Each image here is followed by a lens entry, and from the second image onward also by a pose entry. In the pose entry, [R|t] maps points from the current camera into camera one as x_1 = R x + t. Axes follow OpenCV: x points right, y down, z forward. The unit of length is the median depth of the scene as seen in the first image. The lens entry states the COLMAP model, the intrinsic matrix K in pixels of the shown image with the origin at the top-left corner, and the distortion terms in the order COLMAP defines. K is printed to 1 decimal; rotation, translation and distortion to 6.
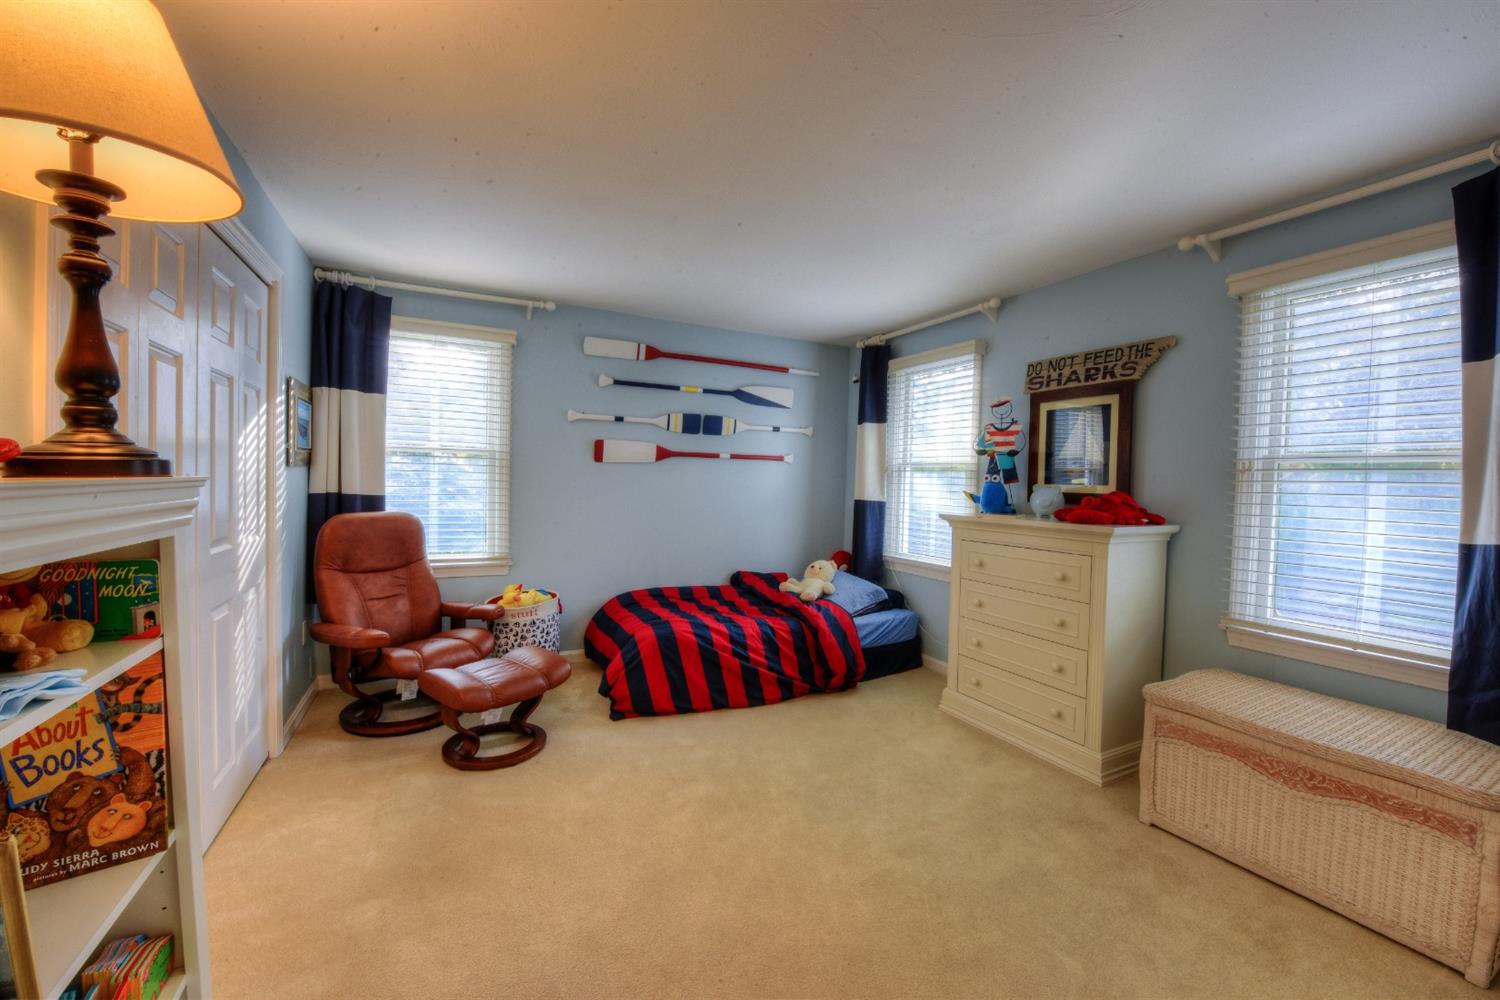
lens RADIAL K [[615.1, 0, 750.8], [0, 615.1, 482.9], [0, 0, 1]] dist [-0.018772, -0.000578]
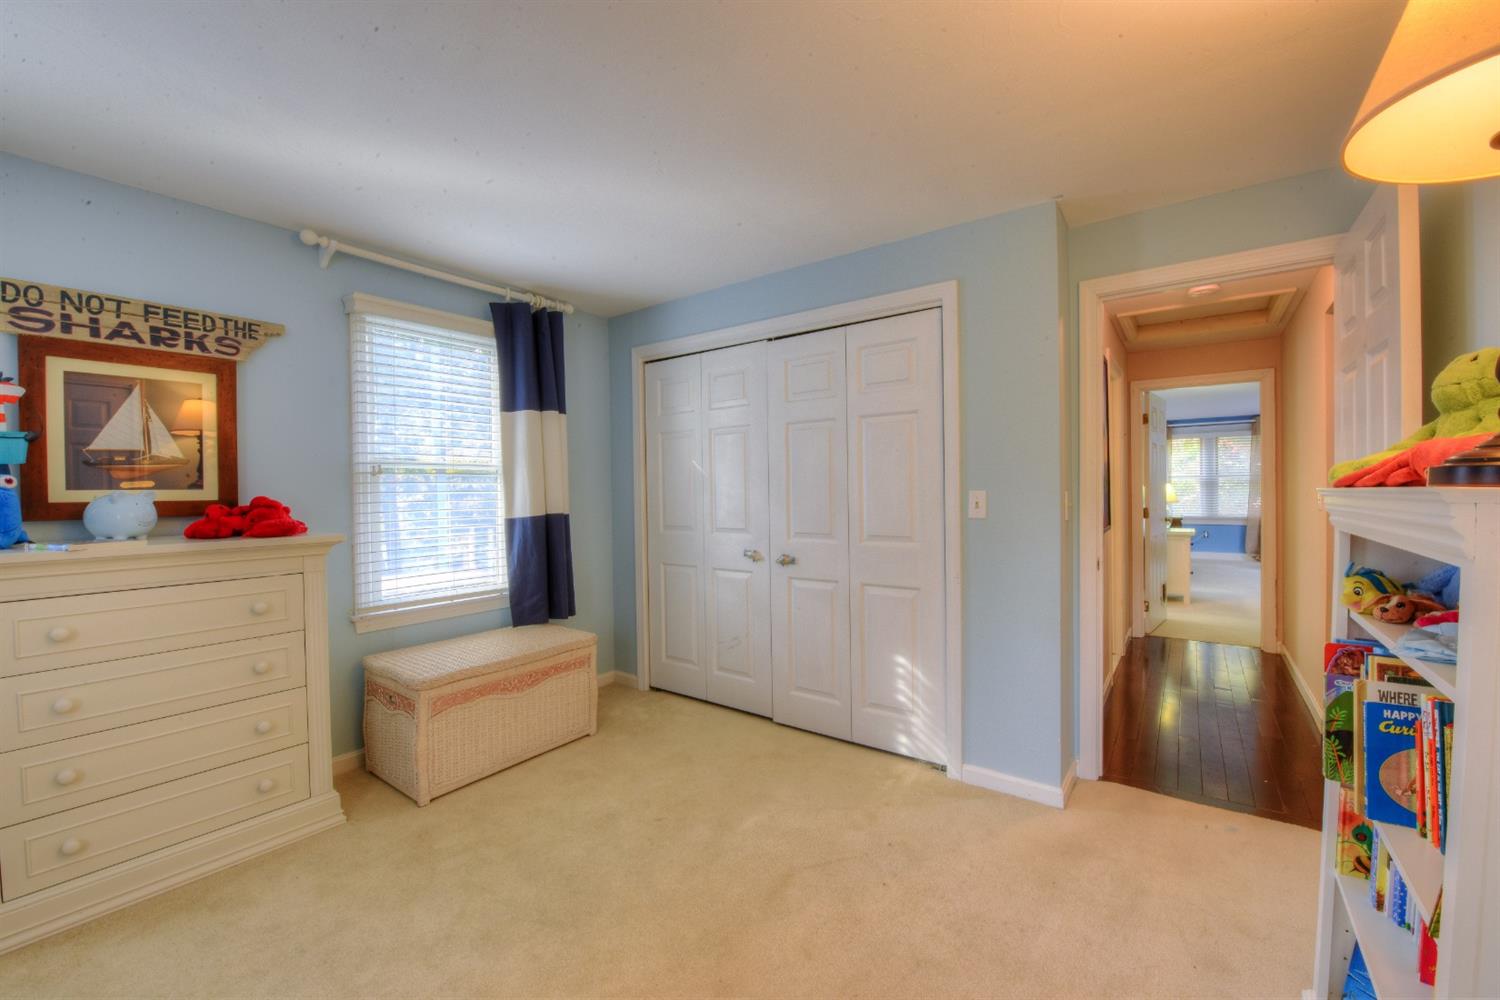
lens RADIAL K [[598.5, 0, 751.5], [0, 598.5, 498.1], [0, 0, 1]] dist [-0.018656, -0.000731]
pose [[-0.459987, -0.028768, 0.887459, -0.409439], [0.004052, 0.999397, 0.034497, -0.008410], [-0.887916, 0.019464, -0.459593, 0.746603]]
